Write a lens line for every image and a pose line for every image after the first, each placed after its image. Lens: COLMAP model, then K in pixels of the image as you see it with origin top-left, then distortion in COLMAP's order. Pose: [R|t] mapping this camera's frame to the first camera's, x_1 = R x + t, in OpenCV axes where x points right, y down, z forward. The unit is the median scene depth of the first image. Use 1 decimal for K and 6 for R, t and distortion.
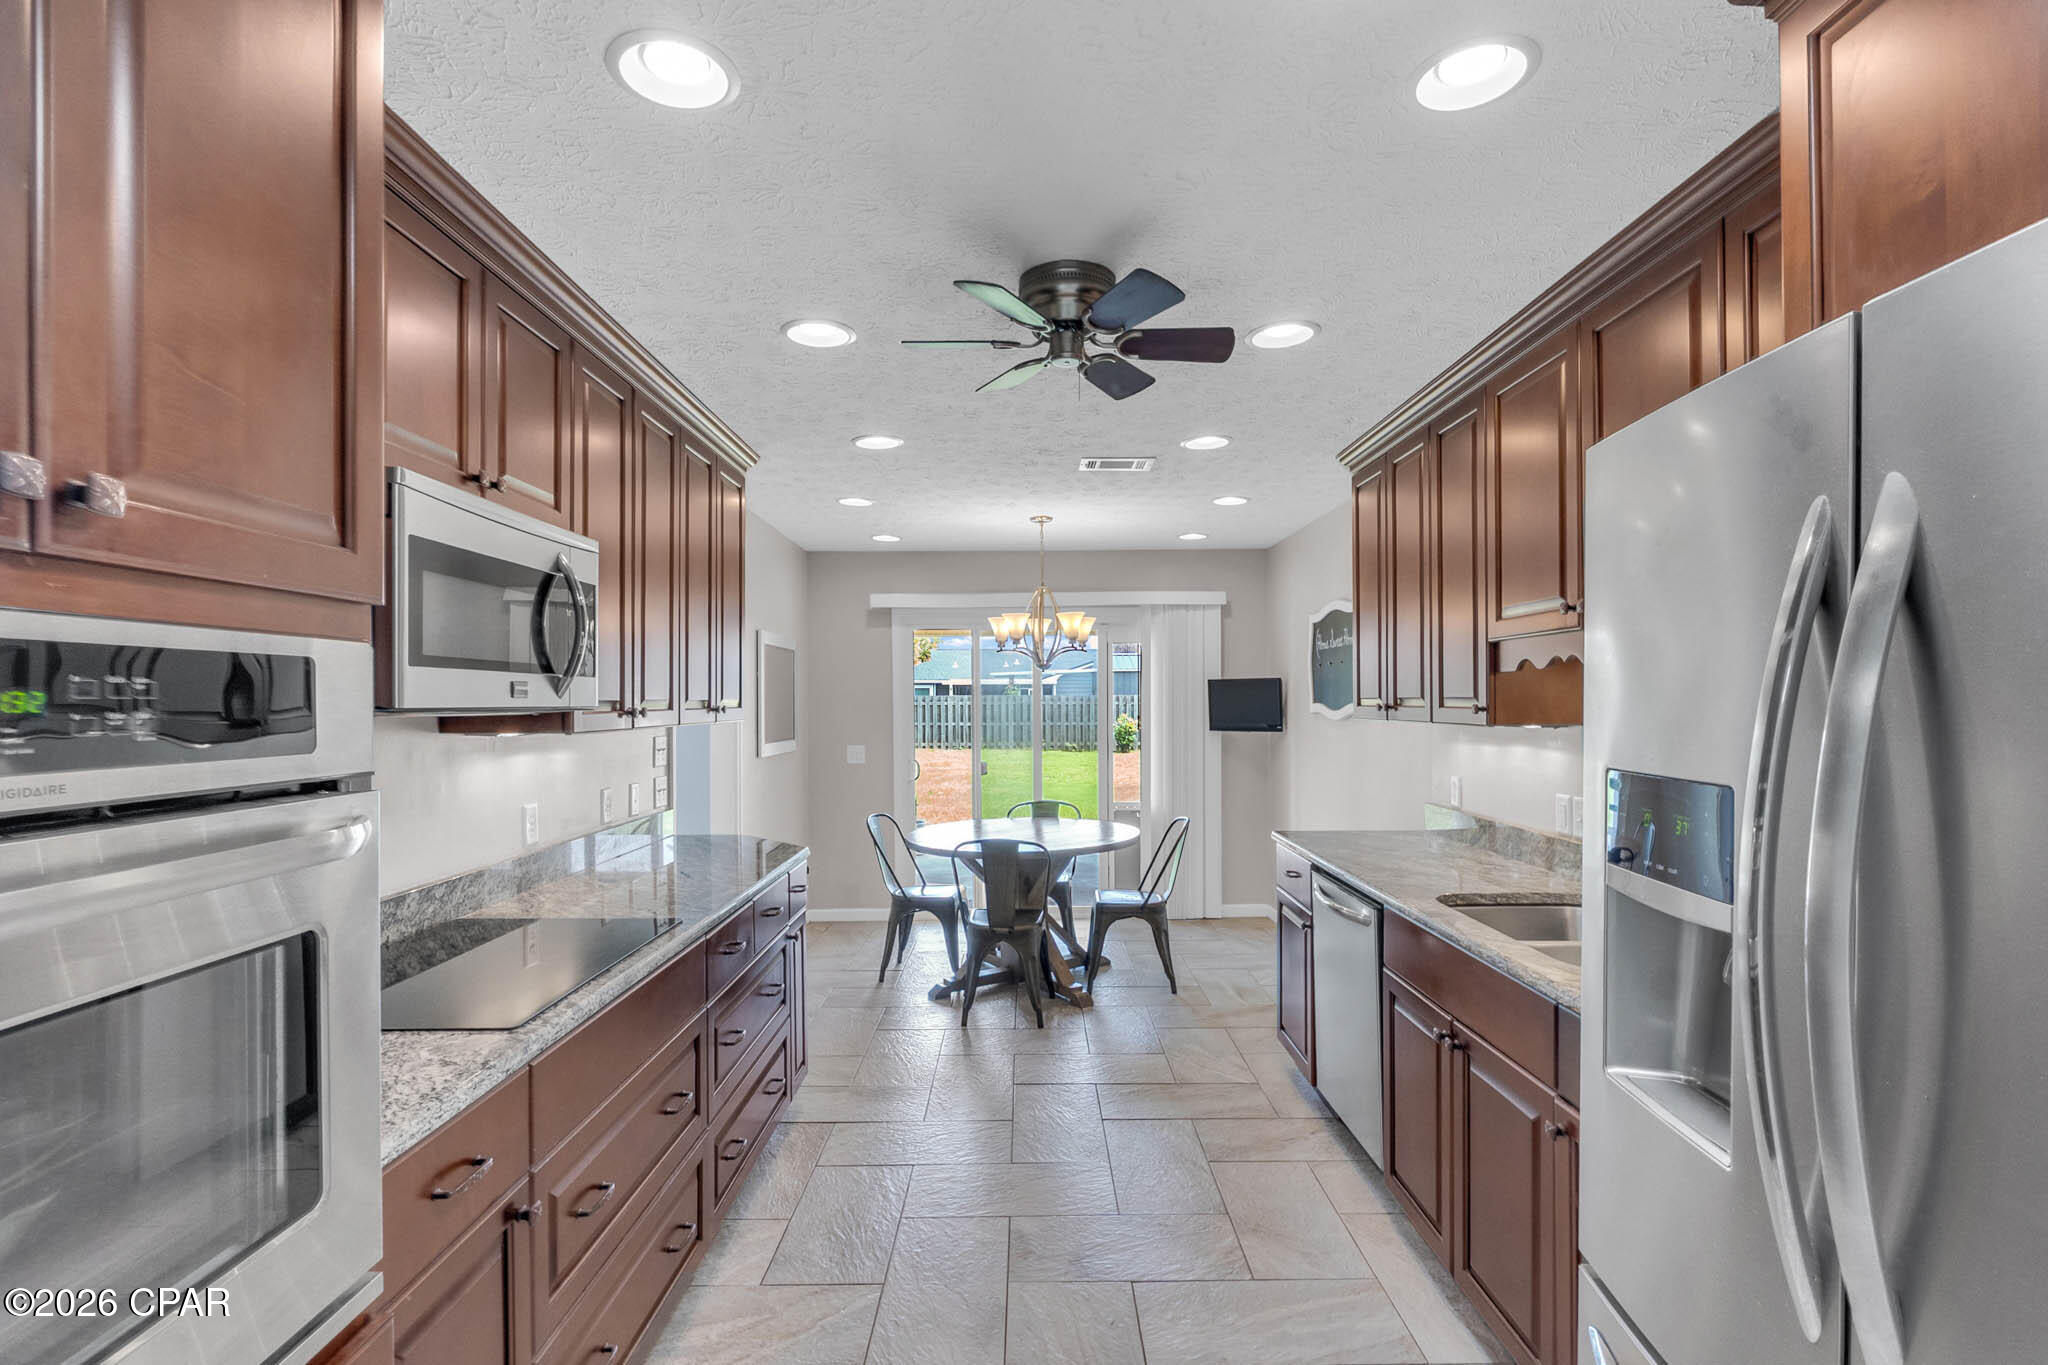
lens RADIAL K [[960.1, 0, 1024.3], [0, 960.1, 713.0], [0, 0, 1]] dist [-0.004019, -0.000306]
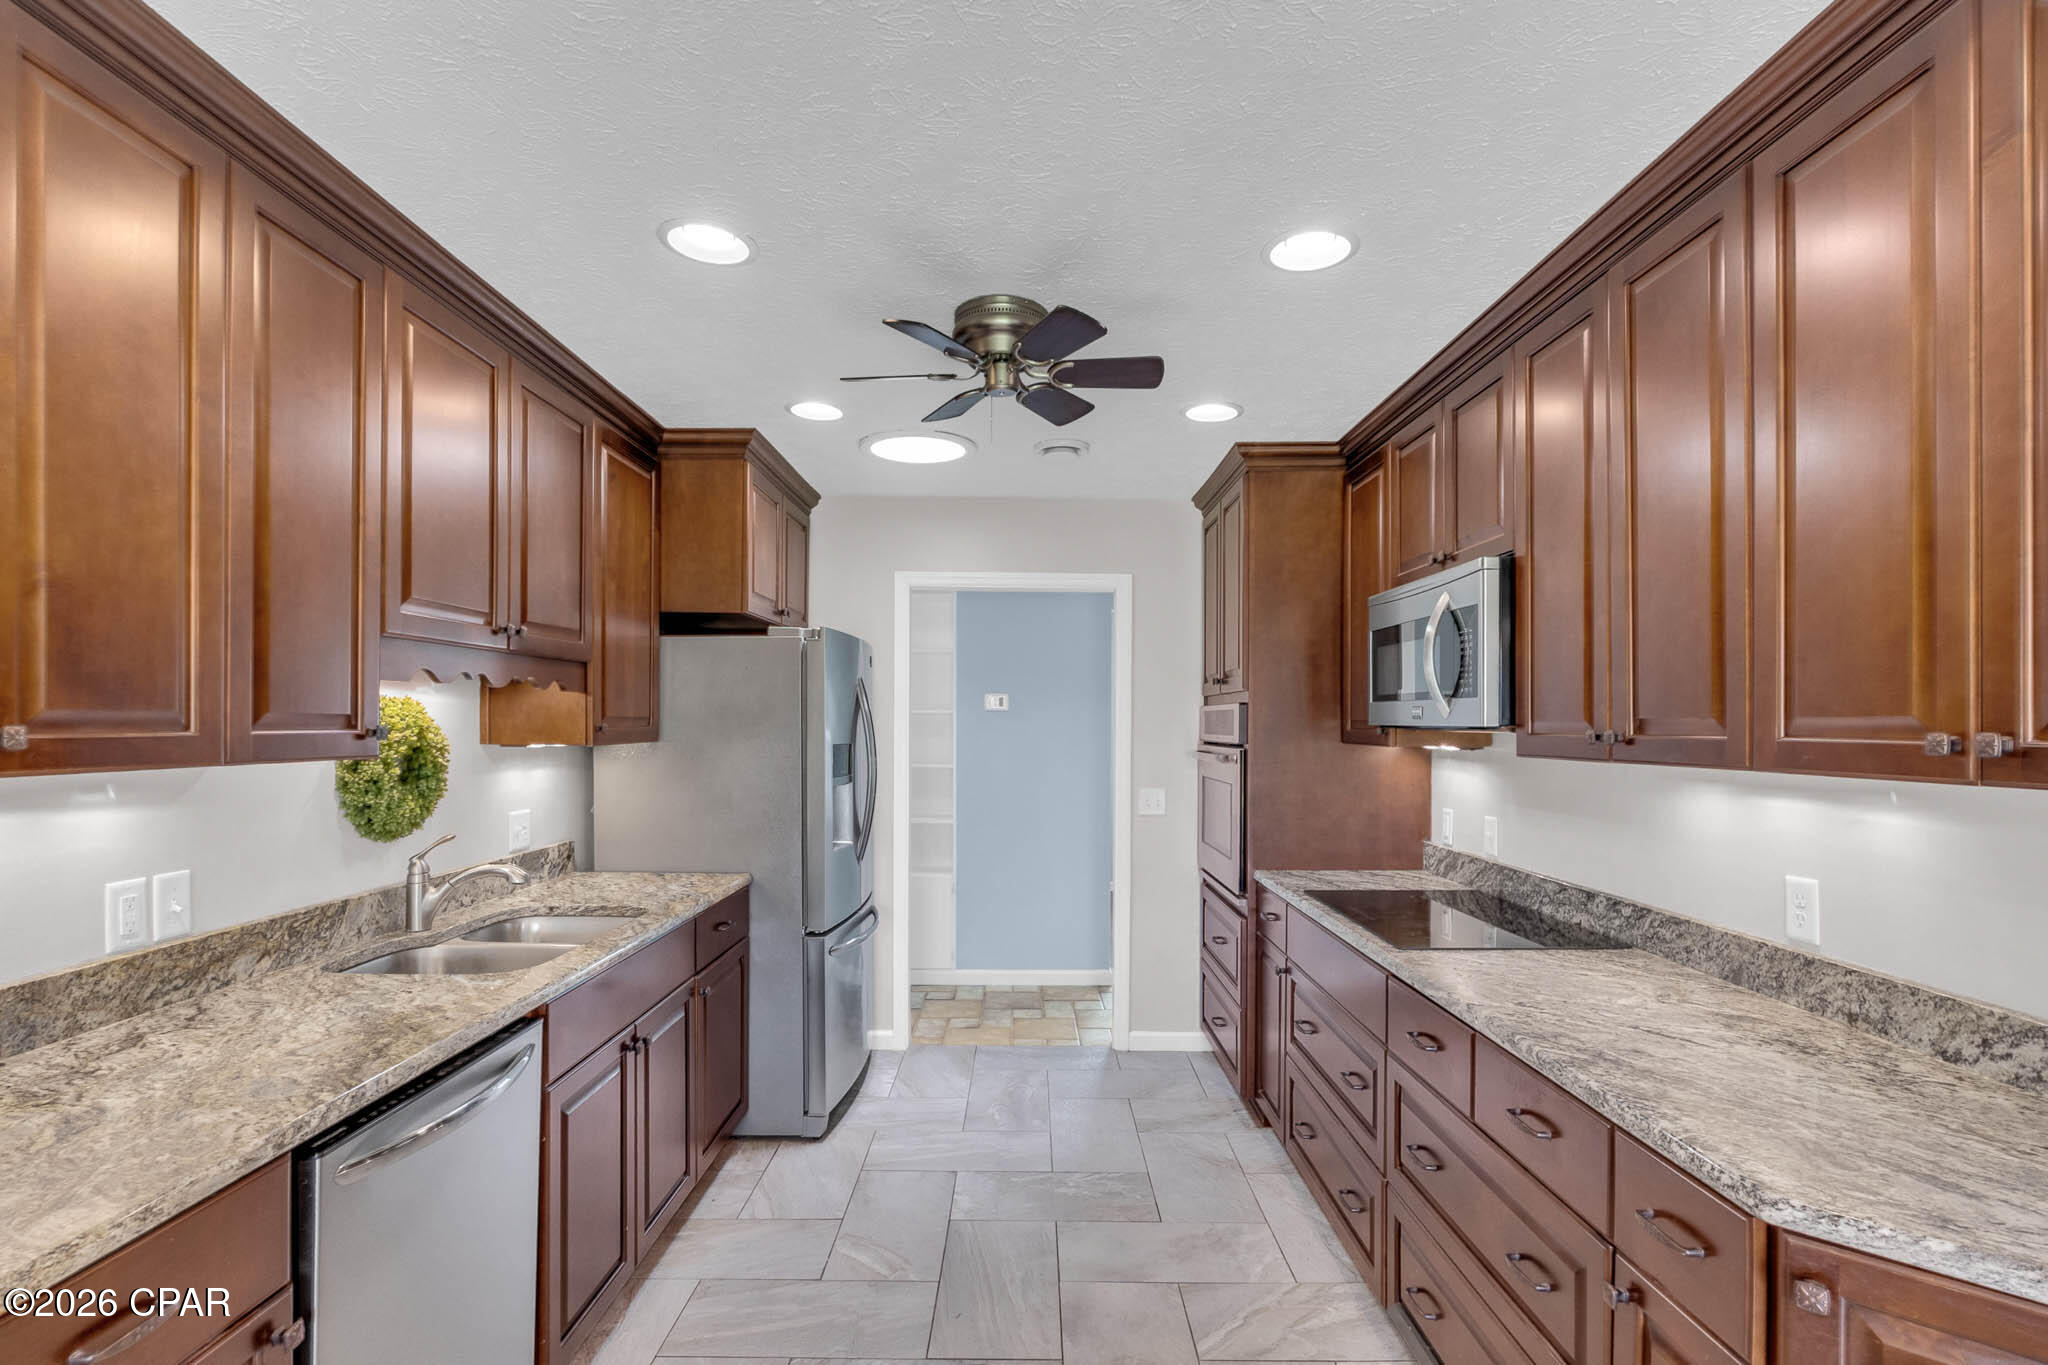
lens RADIAL K [[960.1, 0, 1024.3], [0, 960.1, 713.0], [0, 0, 1]] dist [-0.004019, -0.000306]
pose [[-0.999996, -0.000190, -0.002856, 0.024523], [-0.000199, 0.999995, 0.003121, -0.025021], [0.002856, 0.003122, -0.999991, 2.114019]]
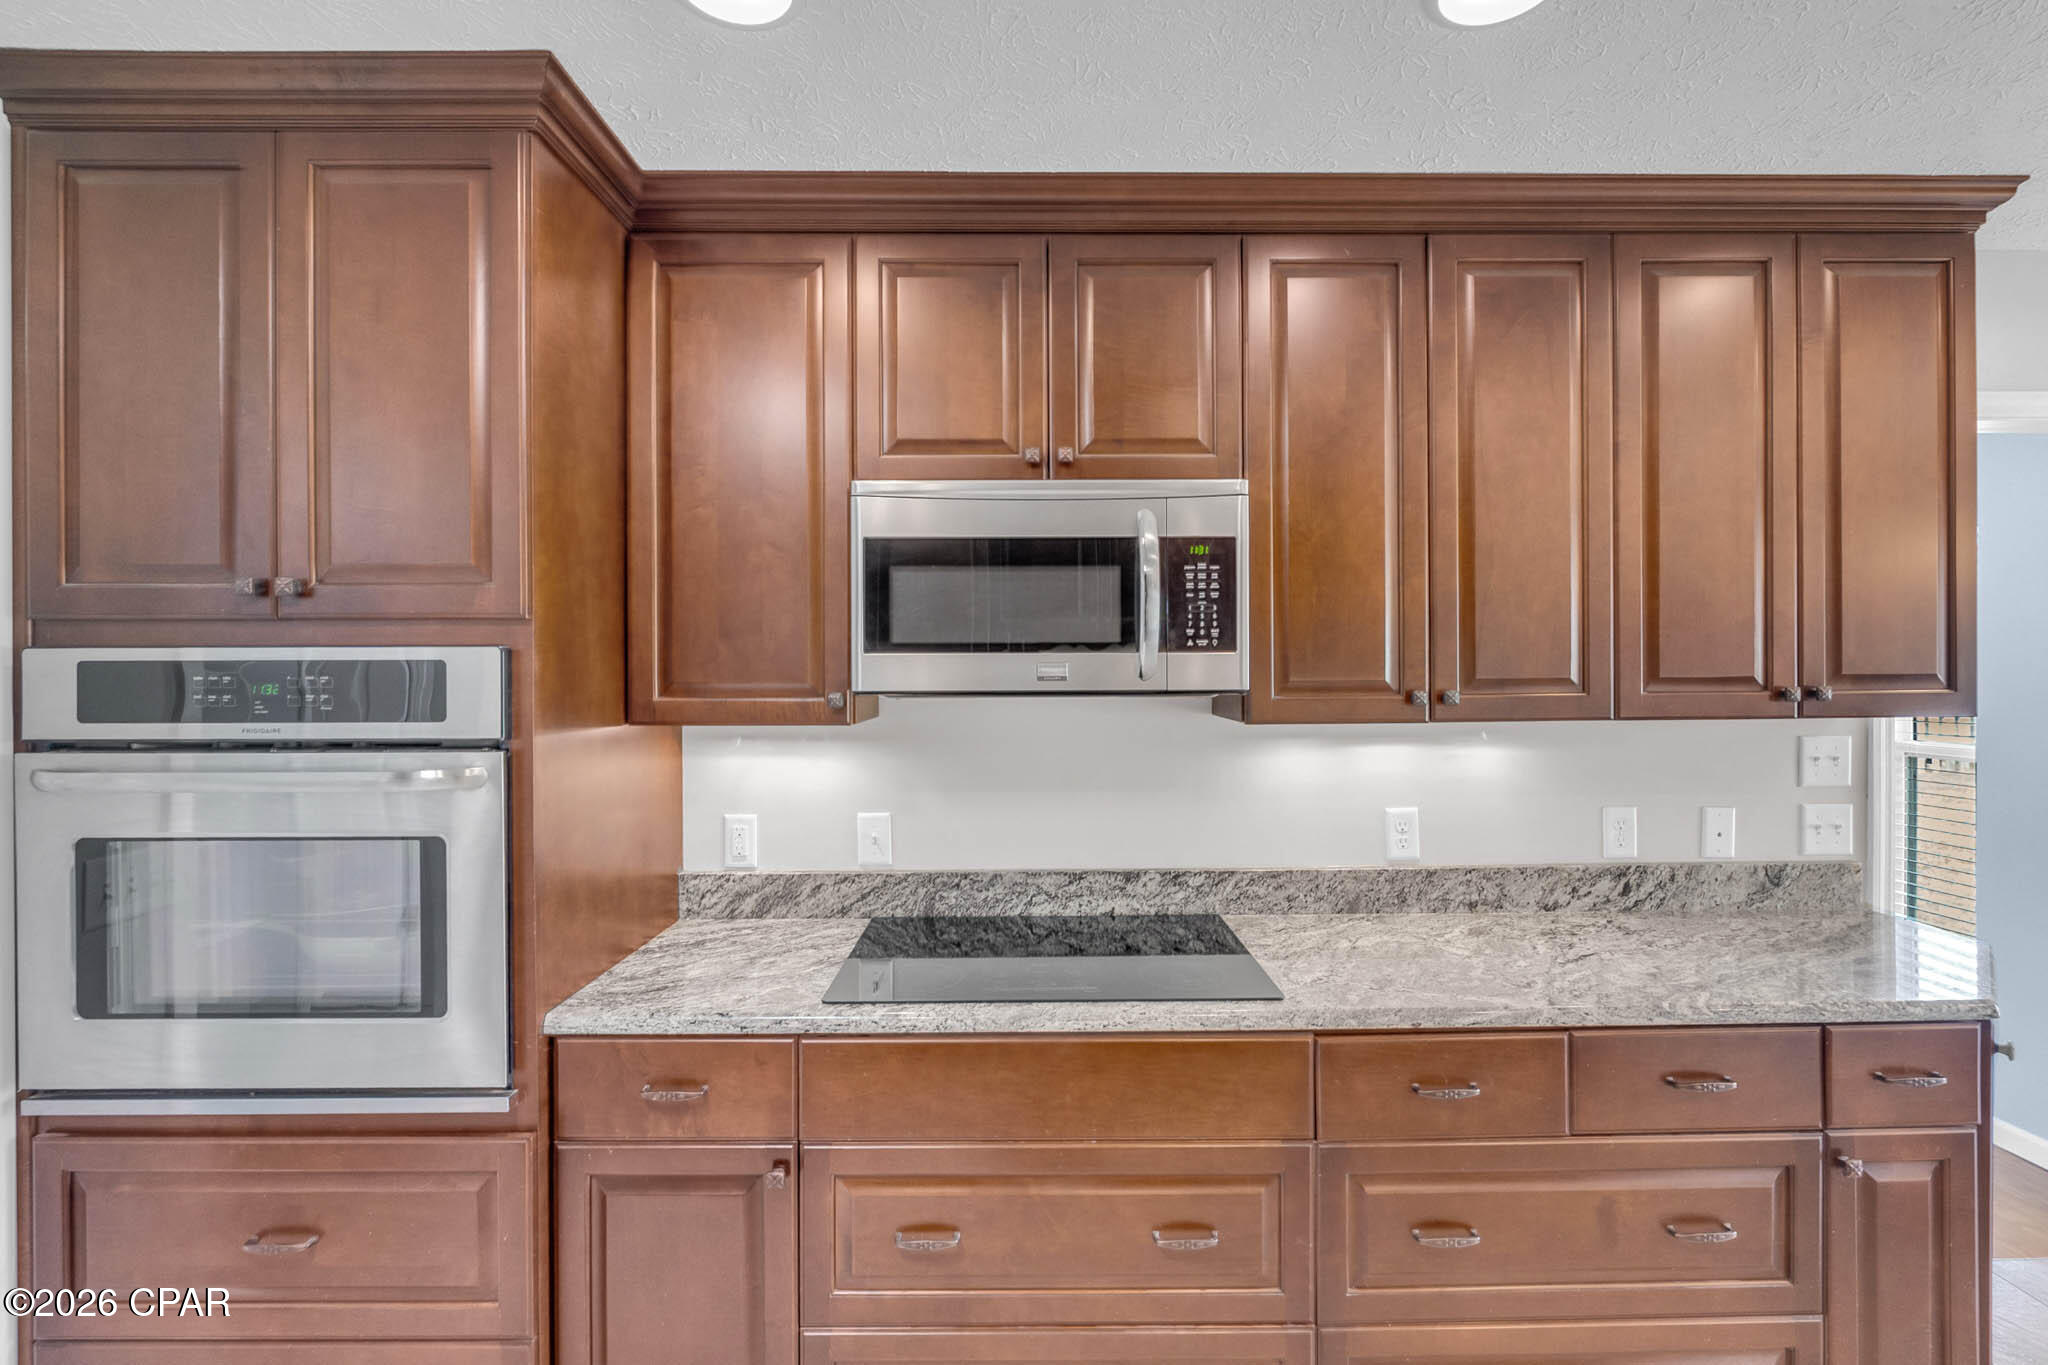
lens RADIAL K [[960.1, 0, 1024.3], [0, 960.1, 713.0], [0, 0, 1]] dist [-0.004019, -0.000306]
pose [[0.007865, 0.042181, -0.999079, 0.352859], [-0.006254, 0.999092, 0.042132, -0.019635], [0.999950, 0.005917, 0.008121, 0.867317]]
